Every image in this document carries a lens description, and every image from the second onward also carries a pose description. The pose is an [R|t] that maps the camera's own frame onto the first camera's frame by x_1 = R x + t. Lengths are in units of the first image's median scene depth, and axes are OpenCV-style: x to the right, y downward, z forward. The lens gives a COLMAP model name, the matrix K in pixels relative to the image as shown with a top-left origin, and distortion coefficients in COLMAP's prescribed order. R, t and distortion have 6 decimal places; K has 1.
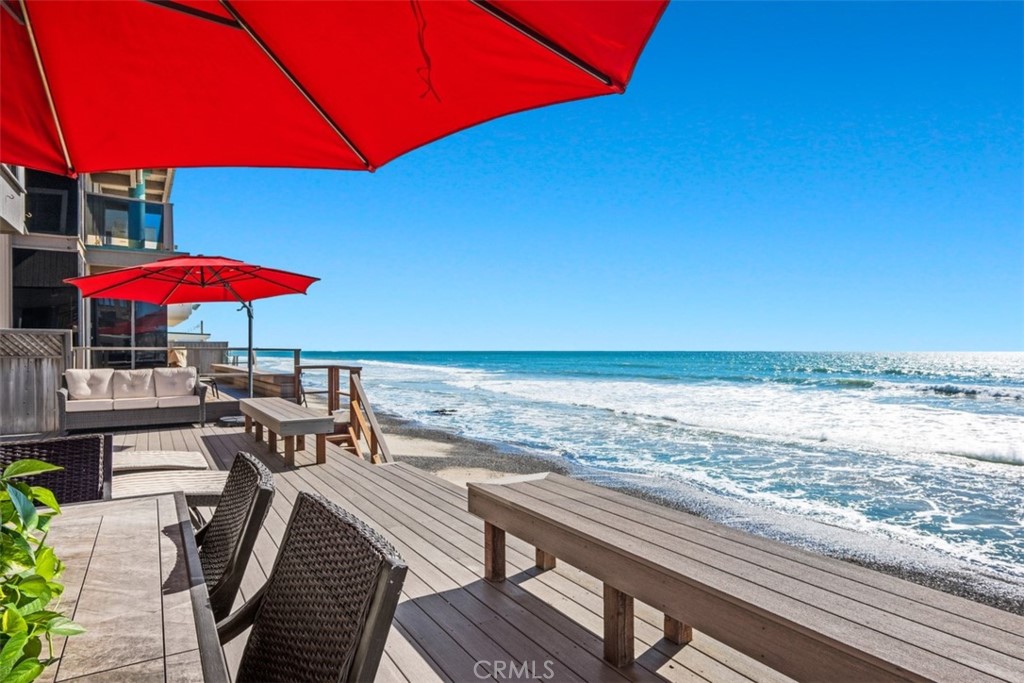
lens RADIAL K [[606.2, 0, 511.5], [0, 606.2, 342.5], [0, 0, 1]] dist [-0.006064, -0.000651]
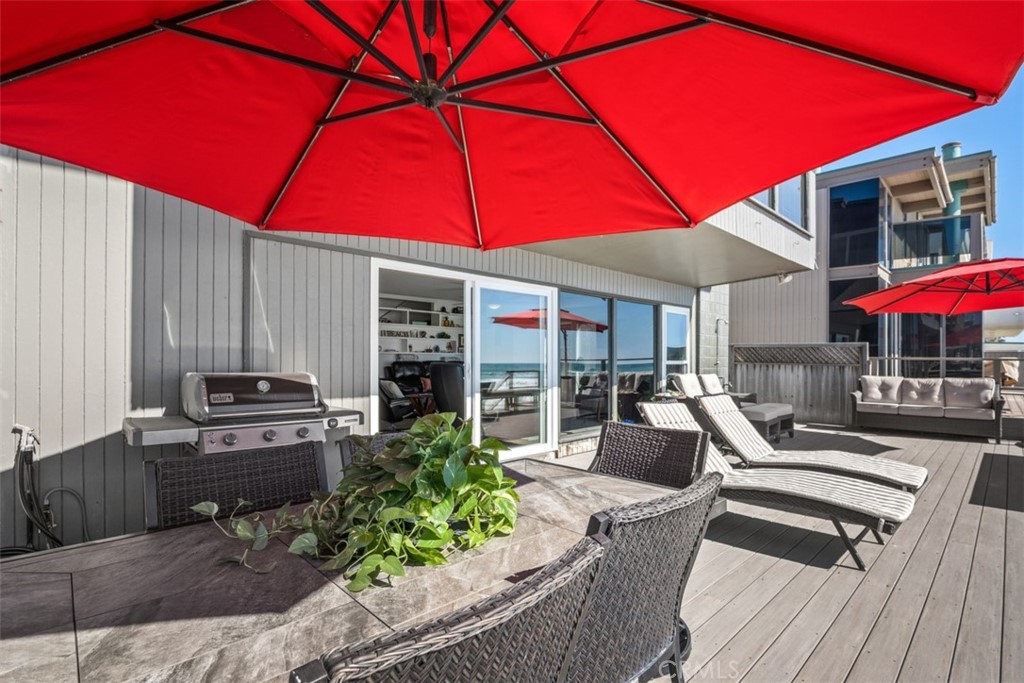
lens RADIAL K [[481.0, 0, 514.8], [0, 481.0, 361.7], [0, 0, 1]] dist [-0.006060, 0.000149]
pose [[0.222624, 0.014113, -0.974802, 0.040170], [0.003383, 0.999878, 0.015248, -0.000399], [0.974898, -0.006692, 0.222550, 0.108342]]
